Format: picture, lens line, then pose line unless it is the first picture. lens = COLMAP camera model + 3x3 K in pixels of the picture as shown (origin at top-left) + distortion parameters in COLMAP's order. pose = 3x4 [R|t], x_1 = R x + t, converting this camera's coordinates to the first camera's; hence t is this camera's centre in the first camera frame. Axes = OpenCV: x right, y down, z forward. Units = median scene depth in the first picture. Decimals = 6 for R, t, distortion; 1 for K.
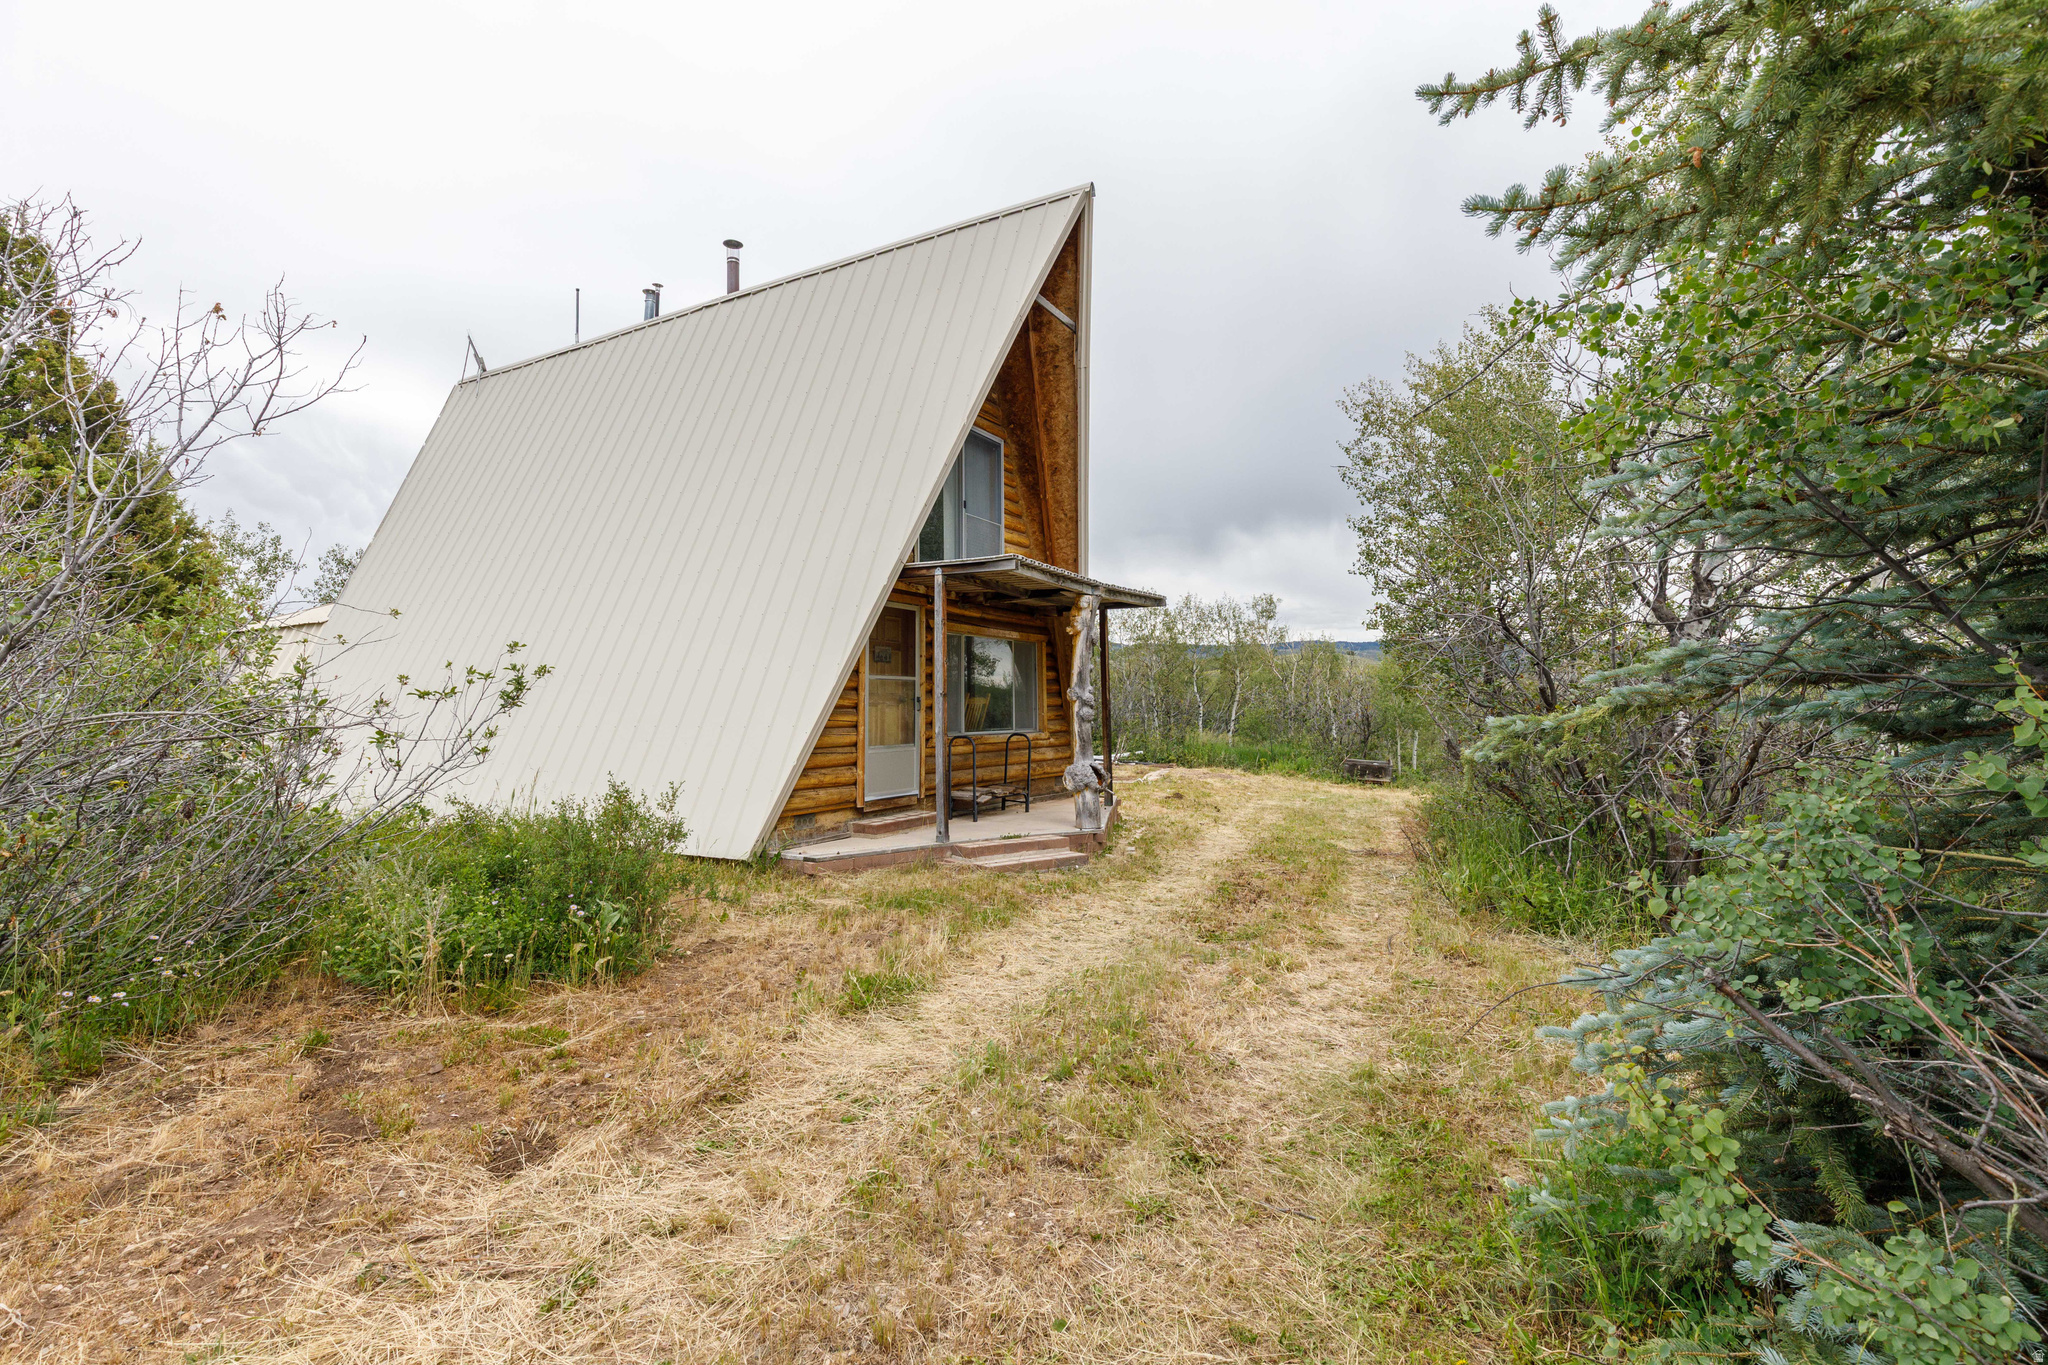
lens RADIAL K [[907.3, 0, 1024.0], [0, 907.3, 682.5], [0, 0, 1]] dist [0.003252, 0.000904]
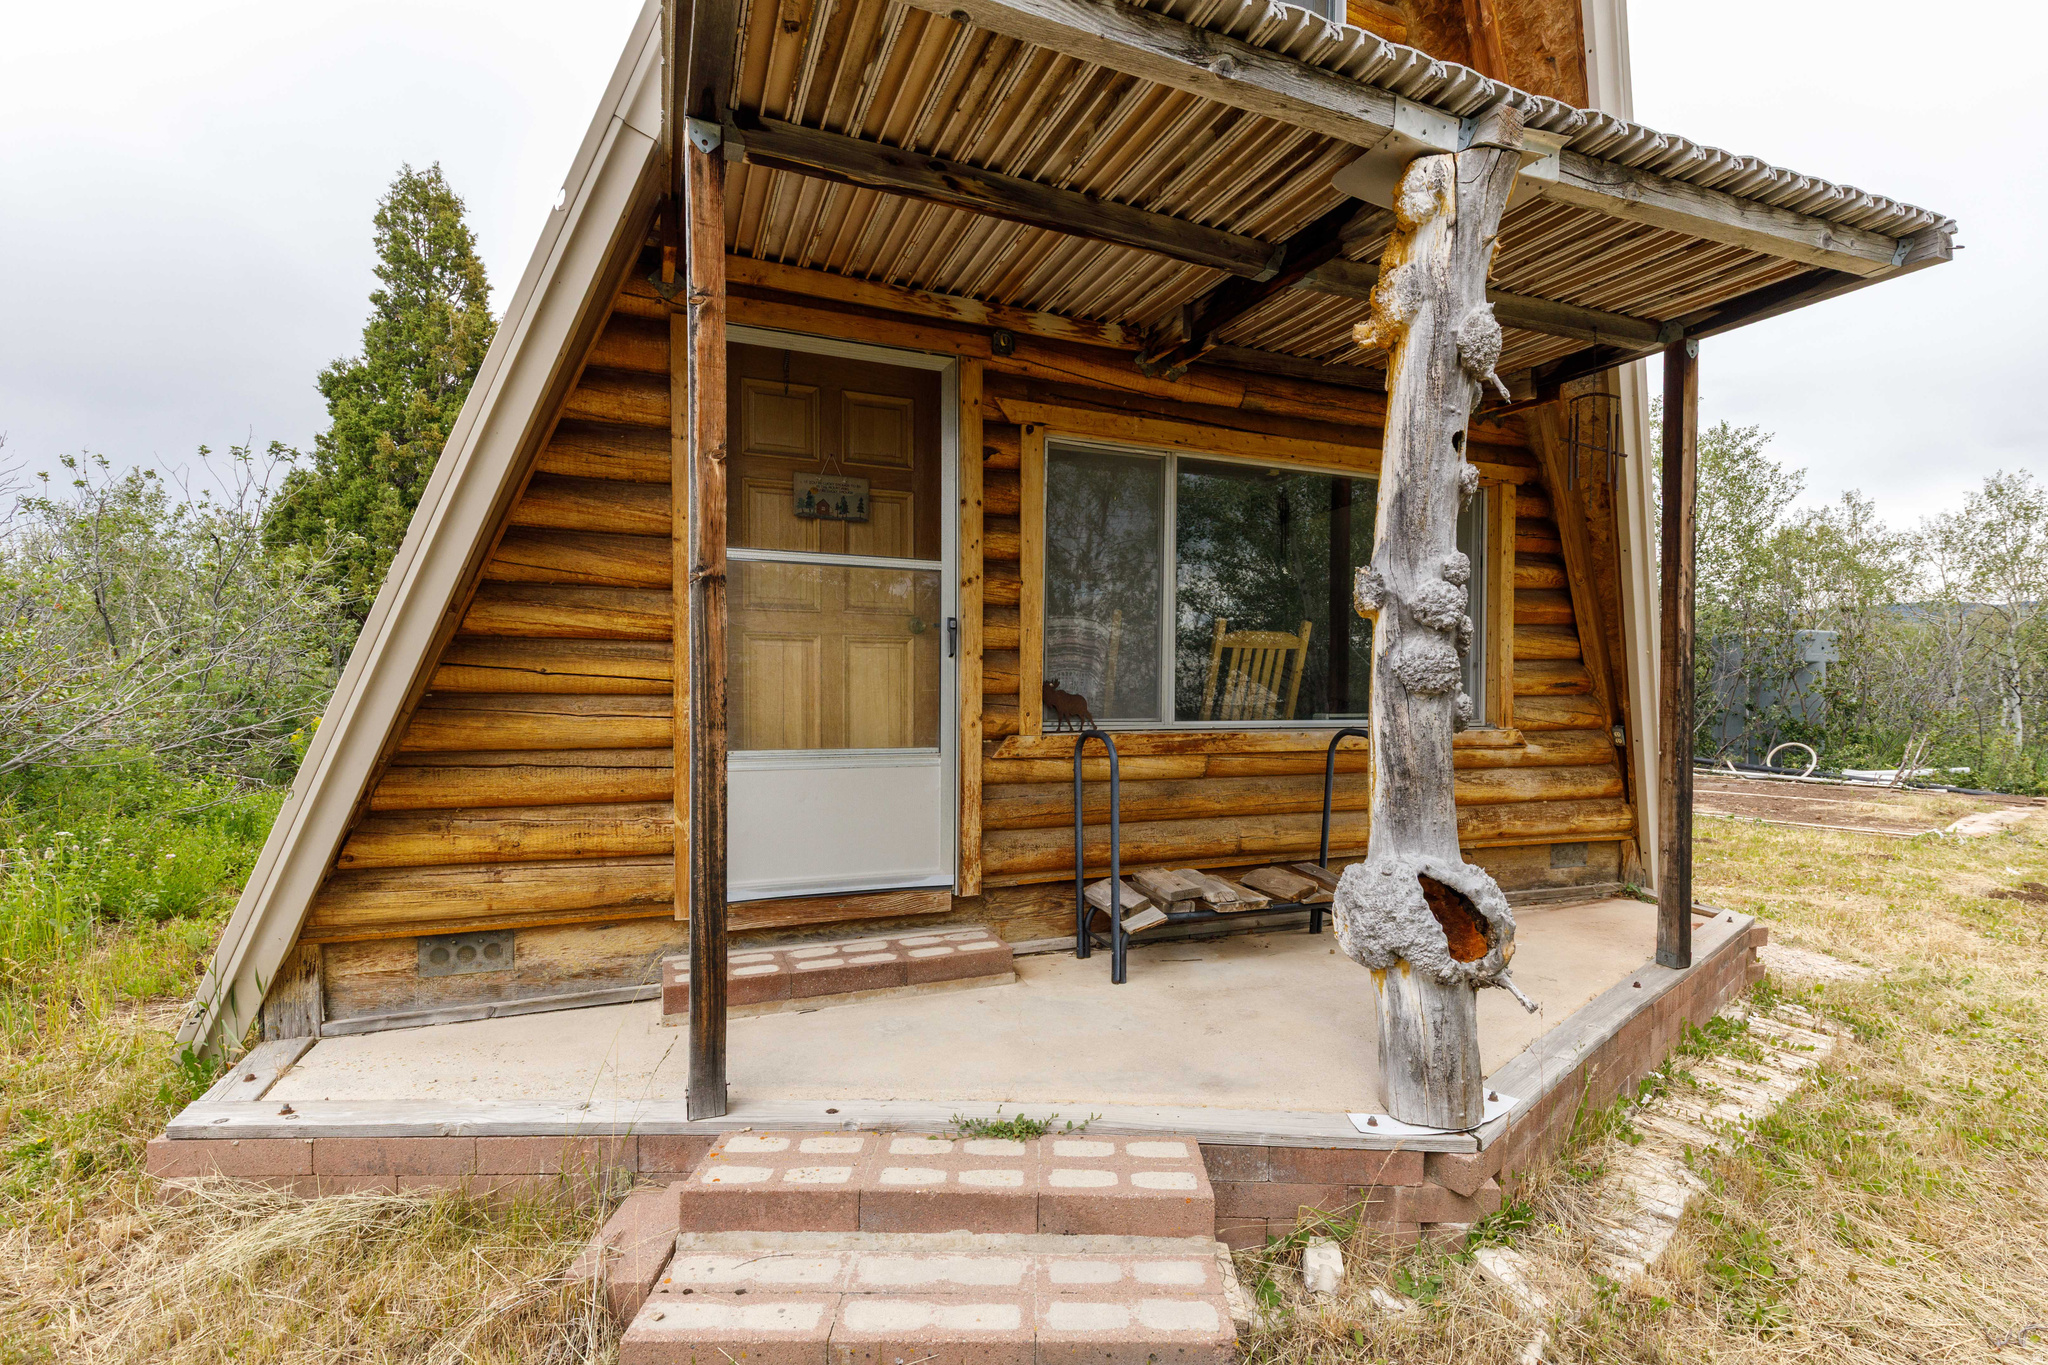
lens RADIAL K [[967.0, 0, 1031.3], [0, 967.0, 728.5], [0, 0, 1]] dist [0.001937, 0.000346]
pose [[0.789889, 0.038004, -0.612072, 0.145635], [0.005777, 0.997572, 0.069396, 0.033220], [0.613223, -0.058351, 0.787752, 0.724100]]
